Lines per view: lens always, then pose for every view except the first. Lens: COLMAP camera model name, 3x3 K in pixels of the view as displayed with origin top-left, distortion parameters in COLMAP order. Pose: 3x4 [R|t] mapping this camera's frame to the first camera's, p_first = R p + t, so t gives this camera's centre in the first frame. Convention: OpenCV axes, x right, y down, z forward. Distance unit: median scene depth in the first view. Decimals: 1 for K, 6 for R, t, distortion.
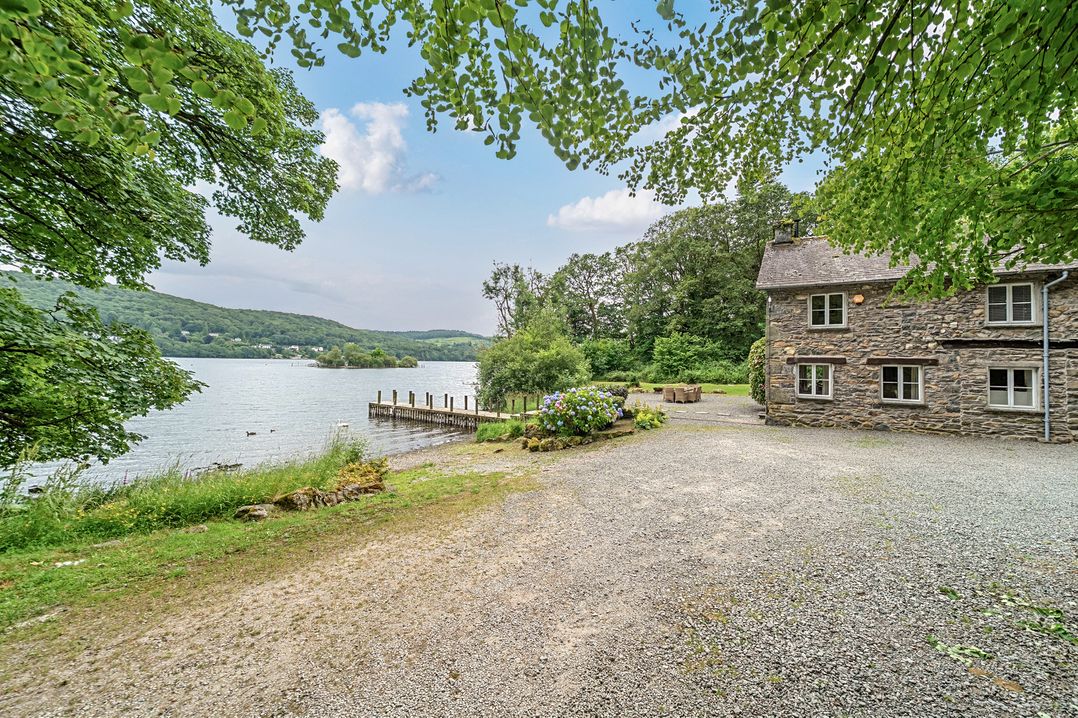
lens RADIAL K [[391.1, 0, 531.4], [0, 391.1, 358.9], [0, 0, 1]] dist [-0.008084, -0.000108]
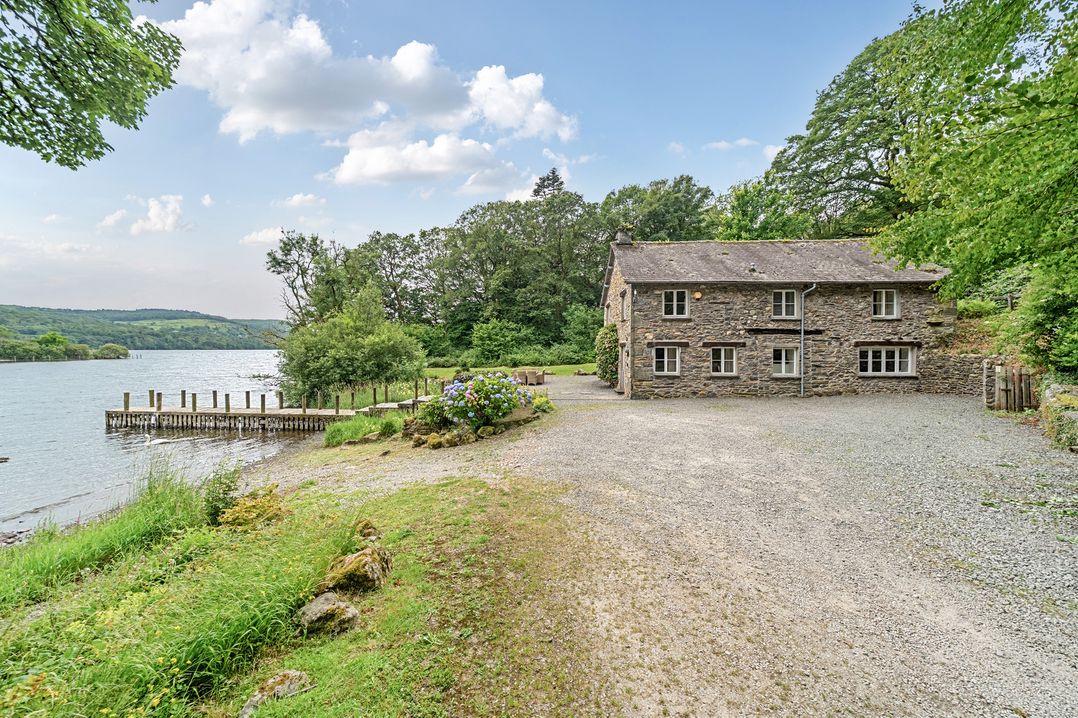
lens RADIAL K [[391.1, 0, 531.4], [0, 391.1, 358.9], [0, 0, 1]] dist [-0.008084, -0.000108]
pose [[0.883006, -0.026854, 0.468592, -0.230278], [0.009470, 0.999178, 0.039415, -0.002287], [-0.469266, -0.030366, 0.882535, 0.116676]]
